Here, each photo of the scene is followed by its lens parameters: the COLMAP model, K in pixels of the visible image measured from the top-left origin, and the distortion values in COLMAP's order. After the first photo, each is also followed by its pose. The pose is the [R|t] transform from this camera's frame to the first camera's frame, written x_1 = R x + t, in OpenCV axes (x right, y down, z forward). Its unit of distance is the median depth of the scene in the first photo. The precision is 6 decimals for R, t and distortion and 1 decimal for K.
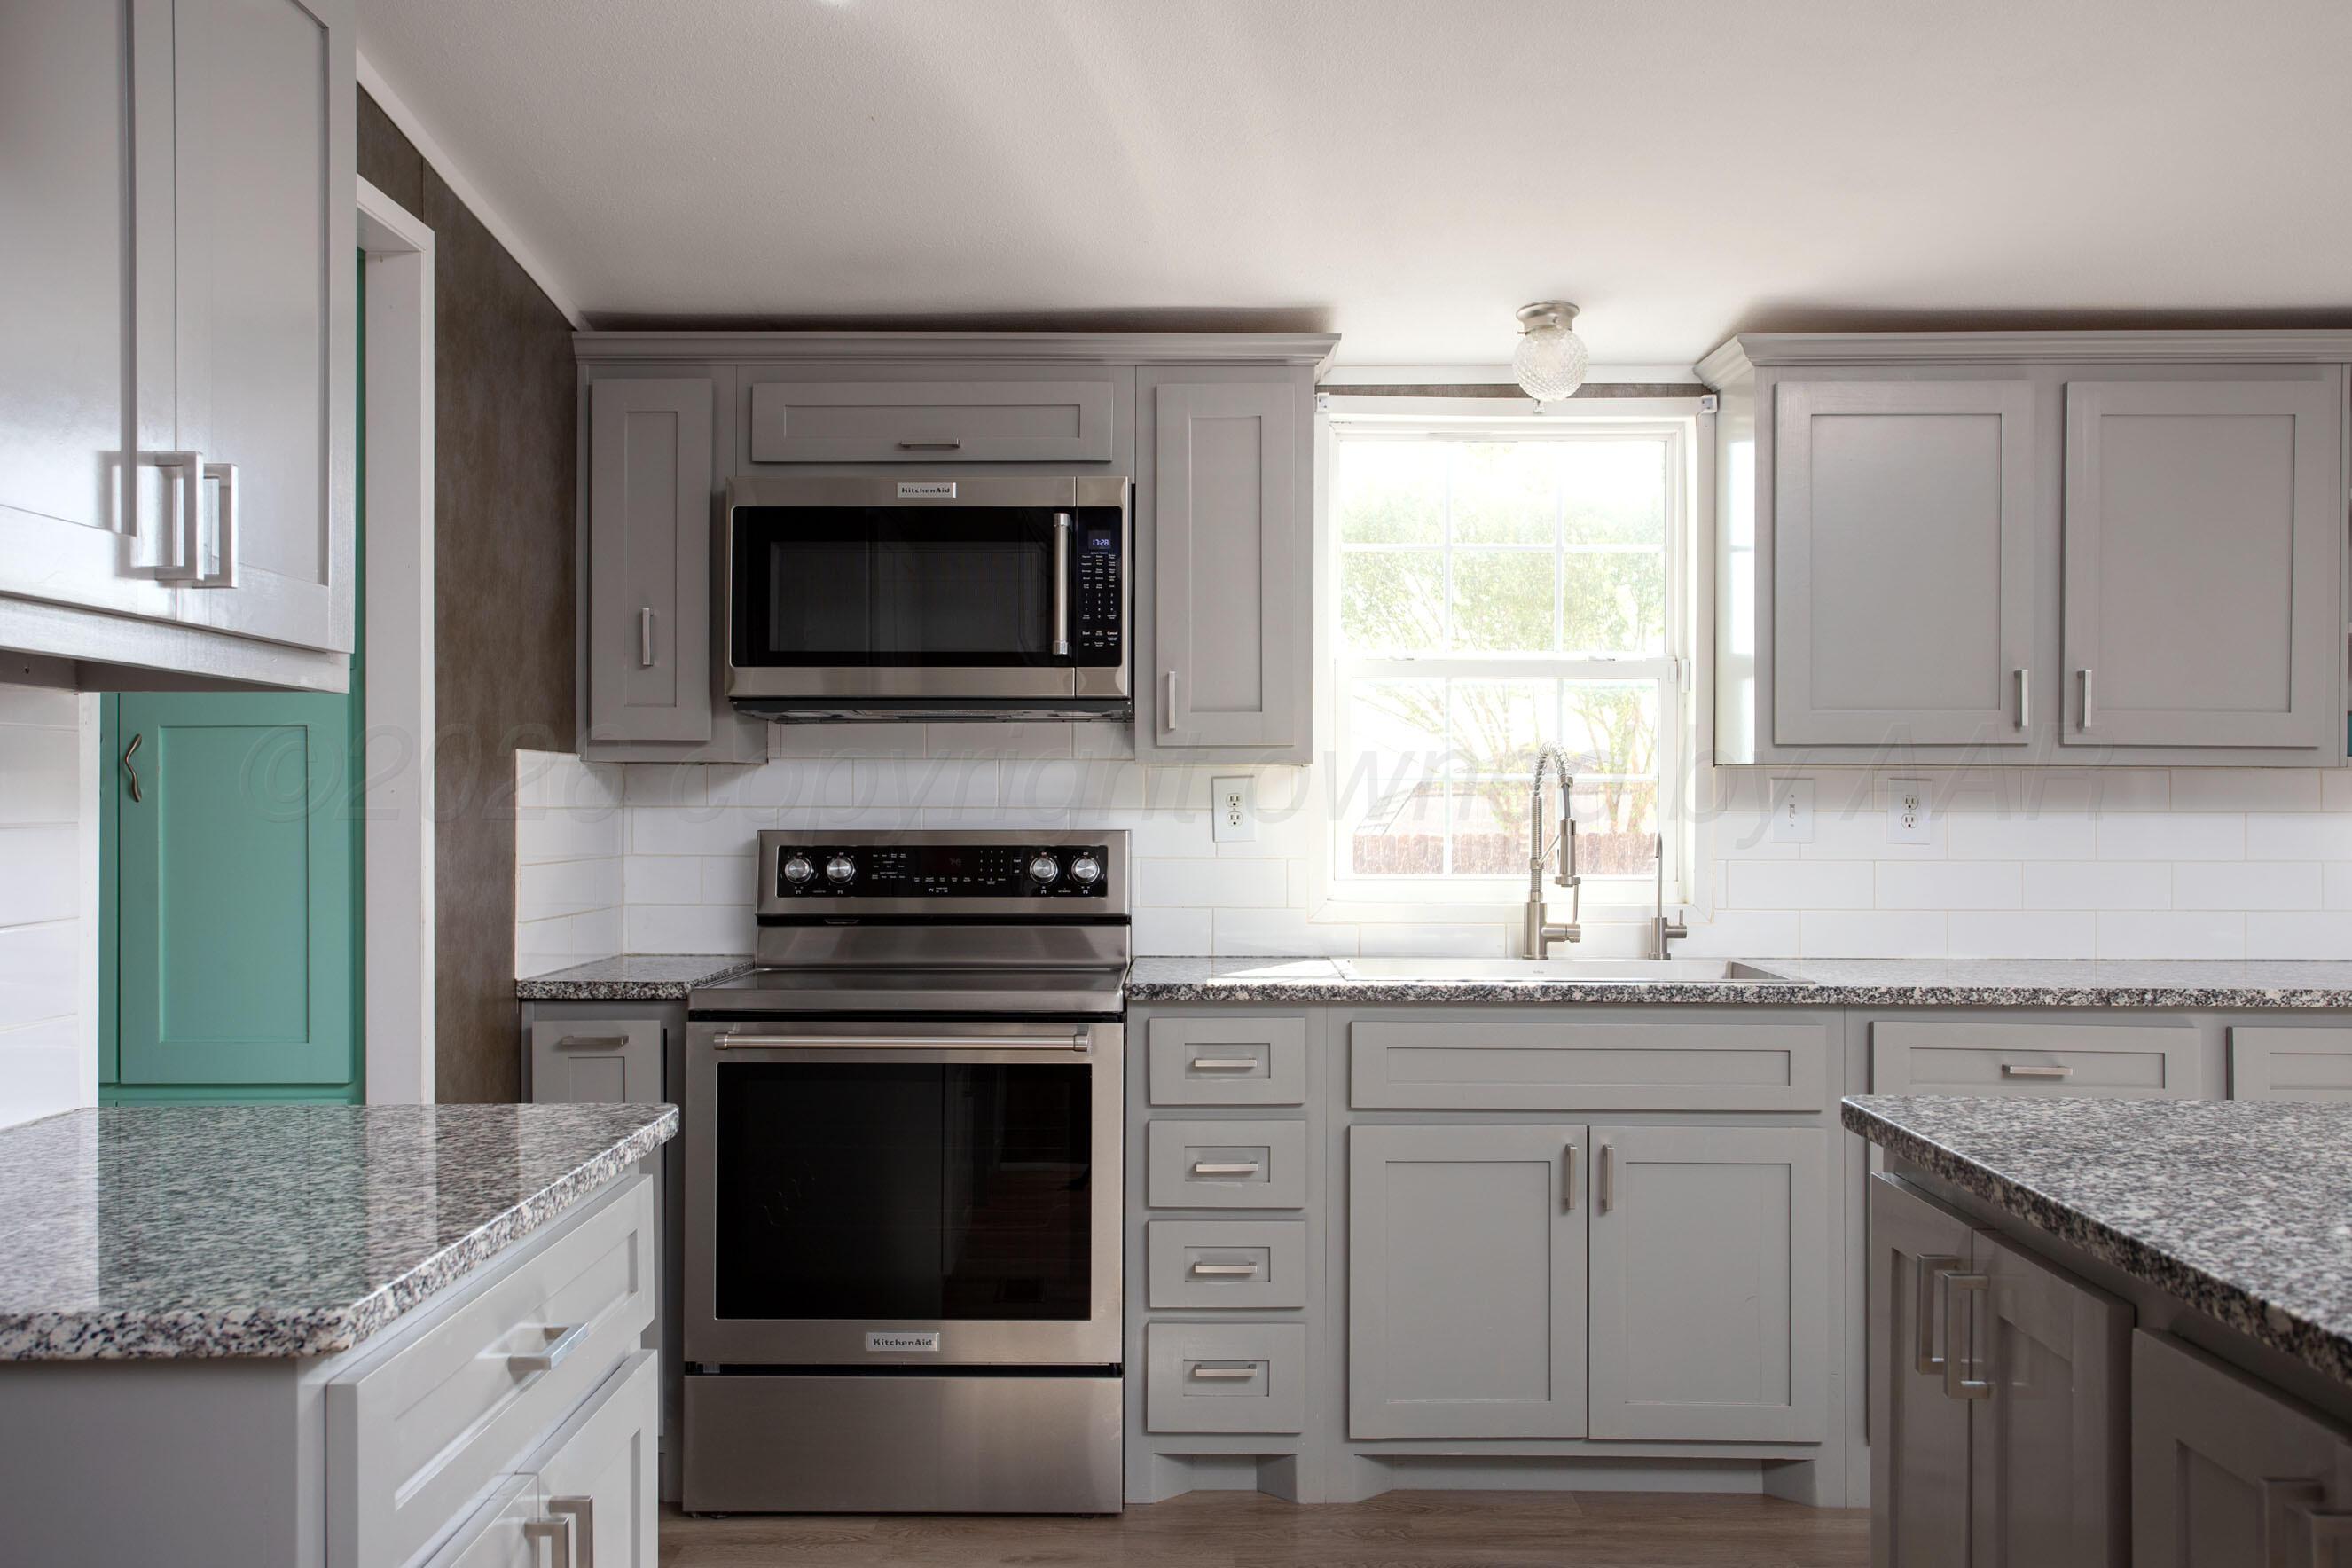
lens RADIAL K [[2077.8, 0, 1176.0], [0, 2077.8, 784.0], [0, 0, 1]] dist [0.012308, 0.009073]
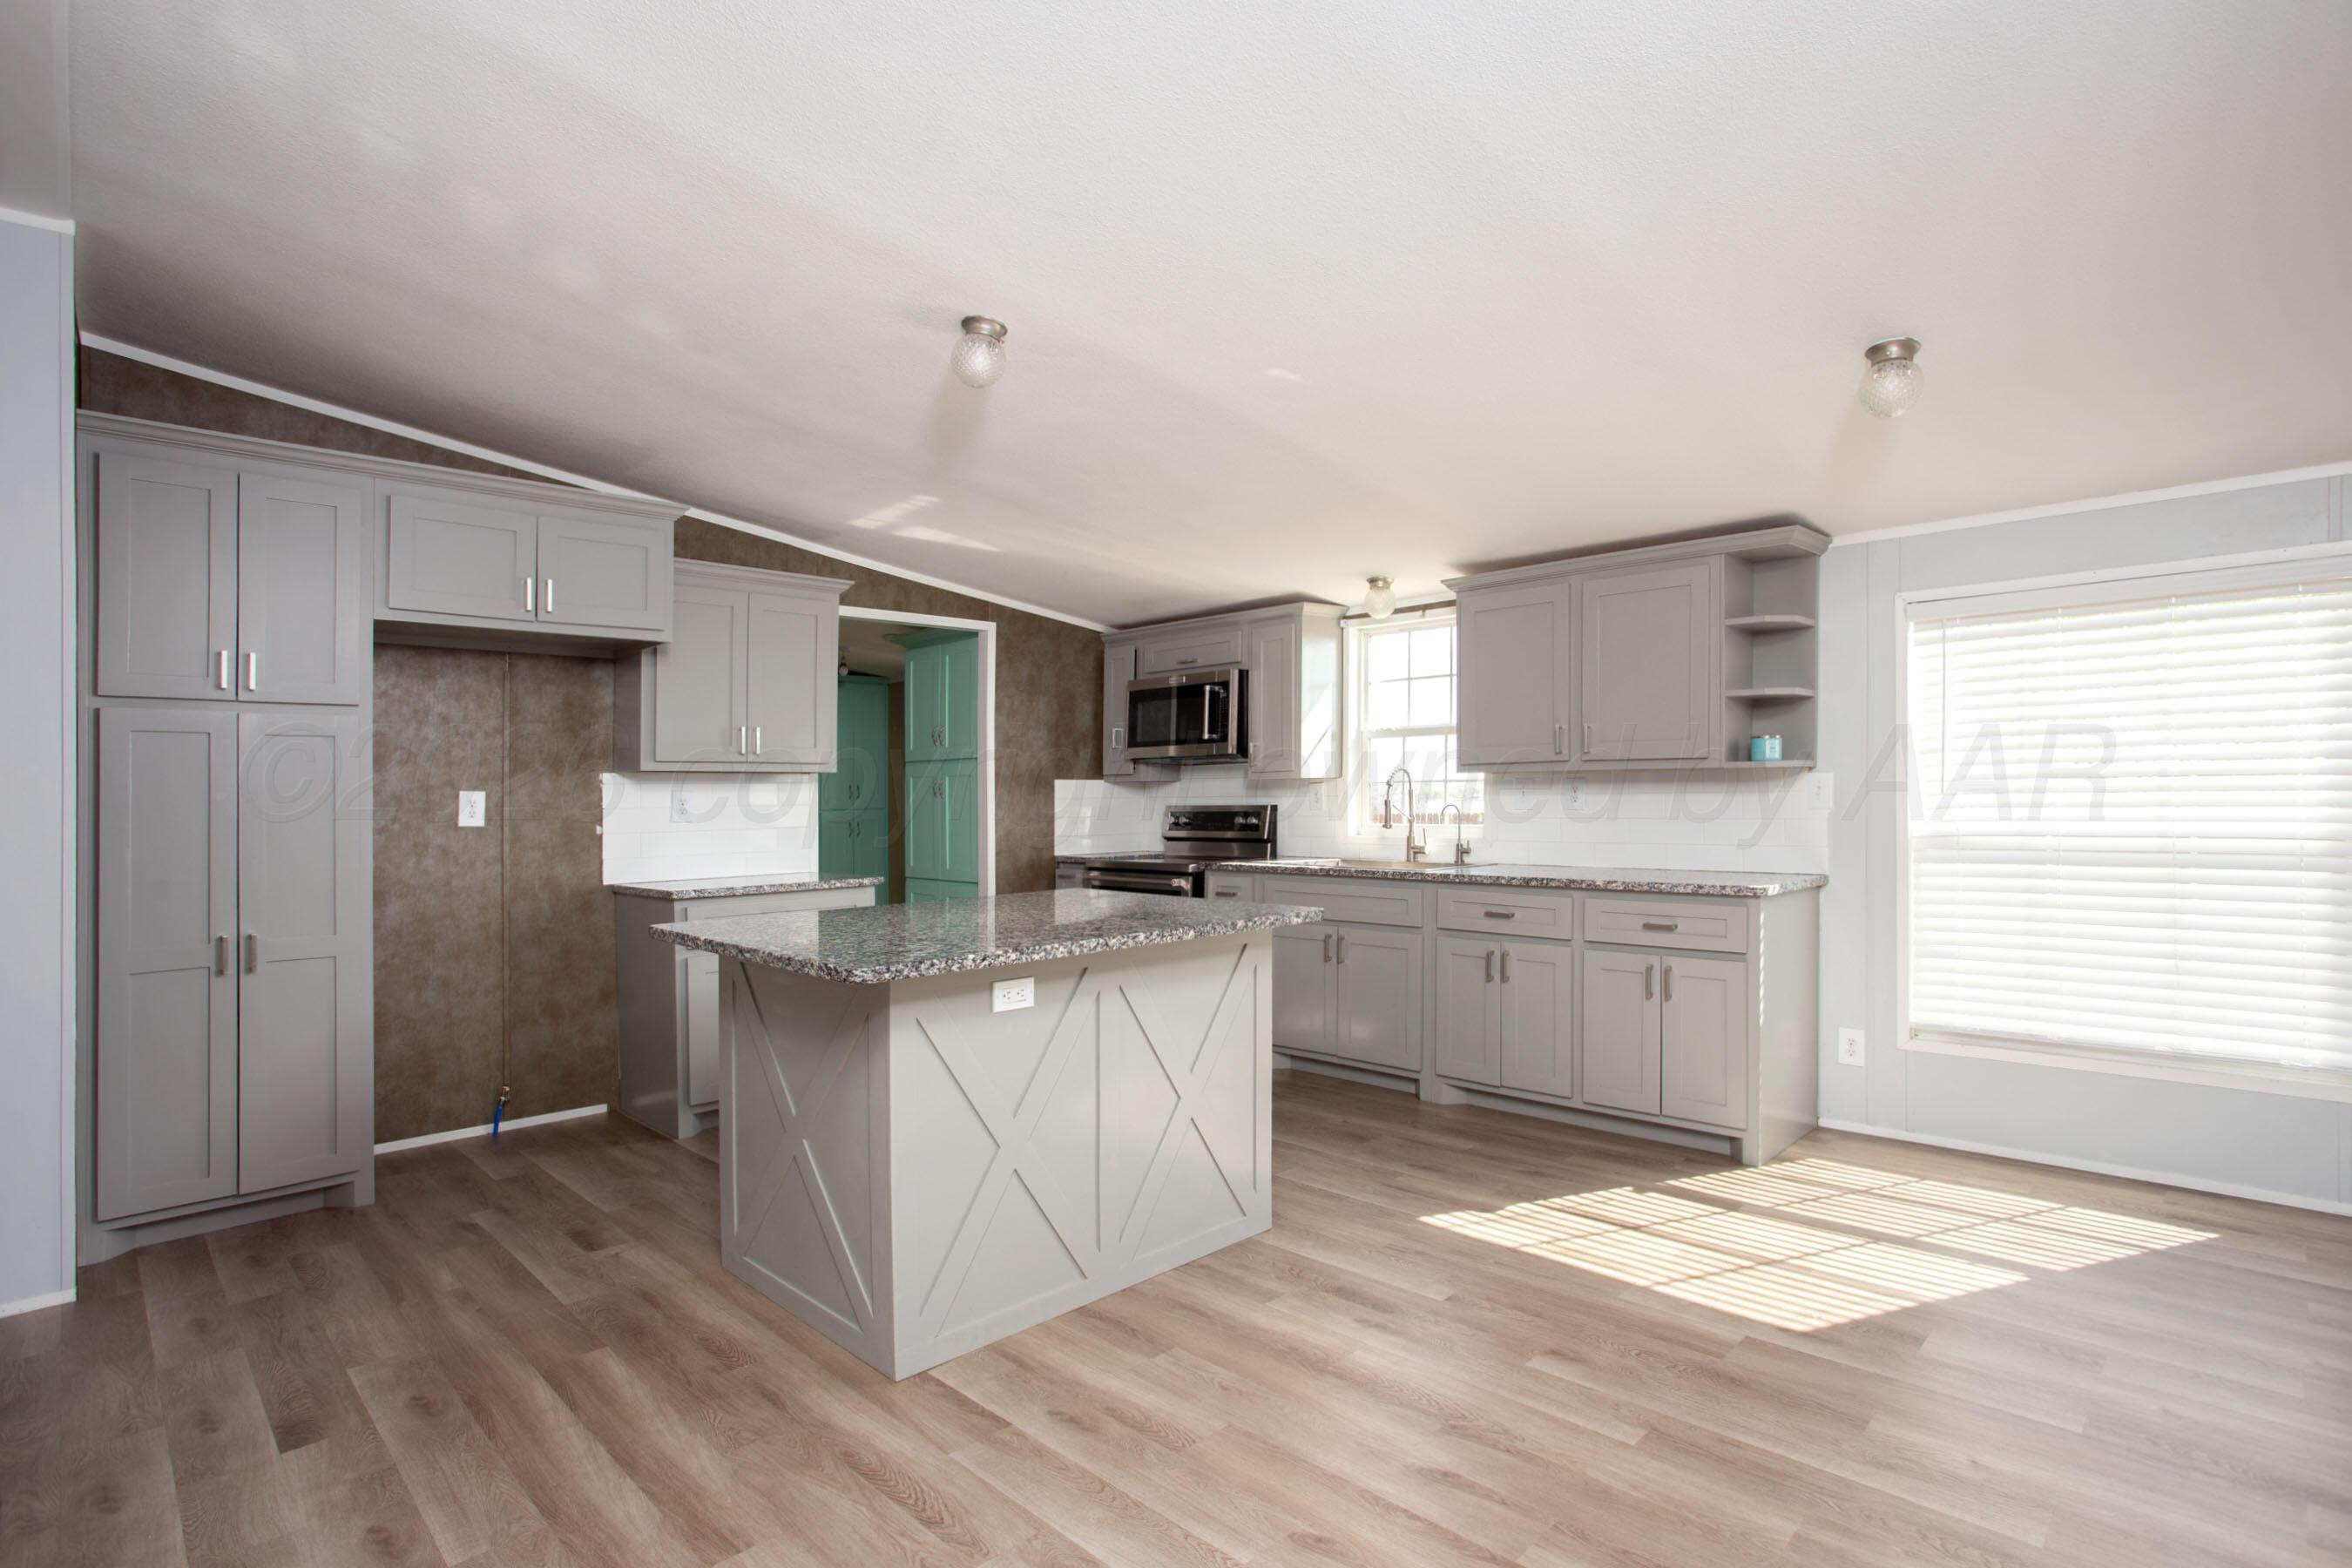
lens RADIAL K [[1185.1, 0, 1172.7], [0, 1185.1, 764.1], [0, 0, 1]] dist [-0.033666, 0.014508]
pose [[0.709561, -0.029812, -0.704013, 0.981502], [0.020107, 0.999554, -0.022062, 0.002484], [0.704357, 0.001499, 0.709844, -0.102956]]
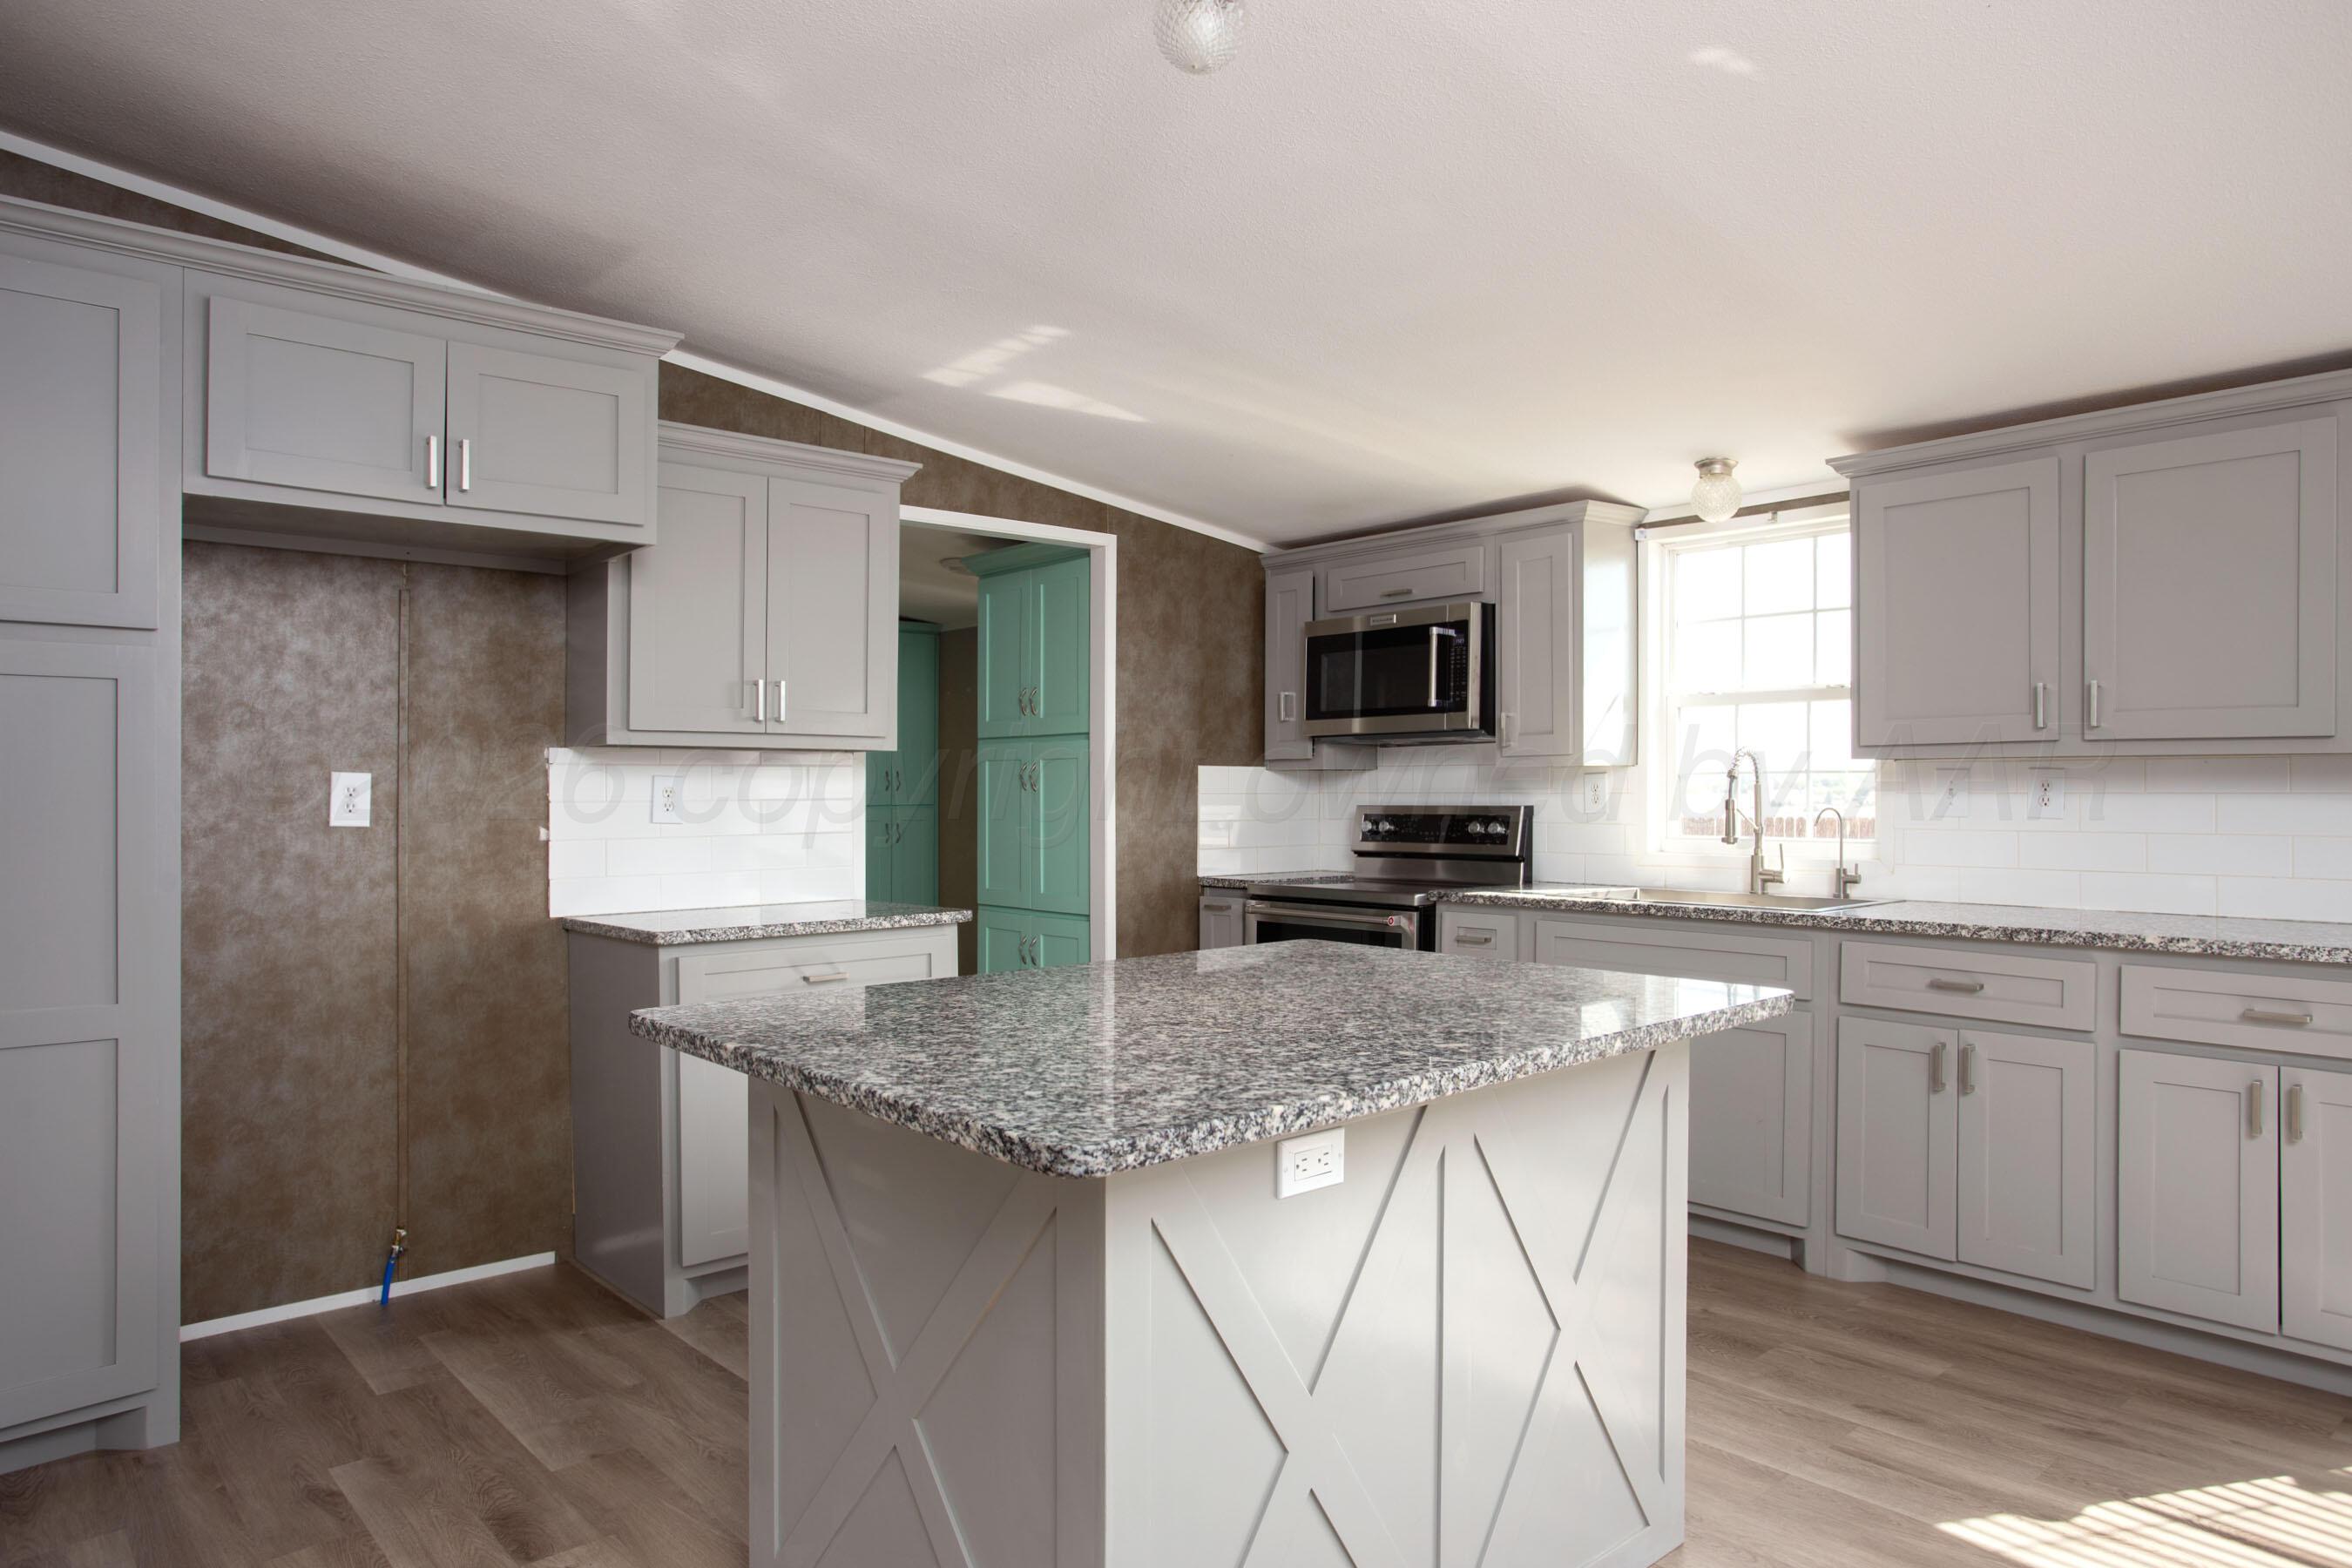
lens RADIAL K [[1487.1, 0, 1176.0], [0, 1487.1, 784.0], [0, 0, 1]] dist [-0.006615, 0.001114]
pose [[0.671474, -0.007914, -0.740986, 0.742383], [0.010115, 0.999948, -0.001513, 0.003667], [0.740959, -0.006479, 0.671519, -0.017629]]
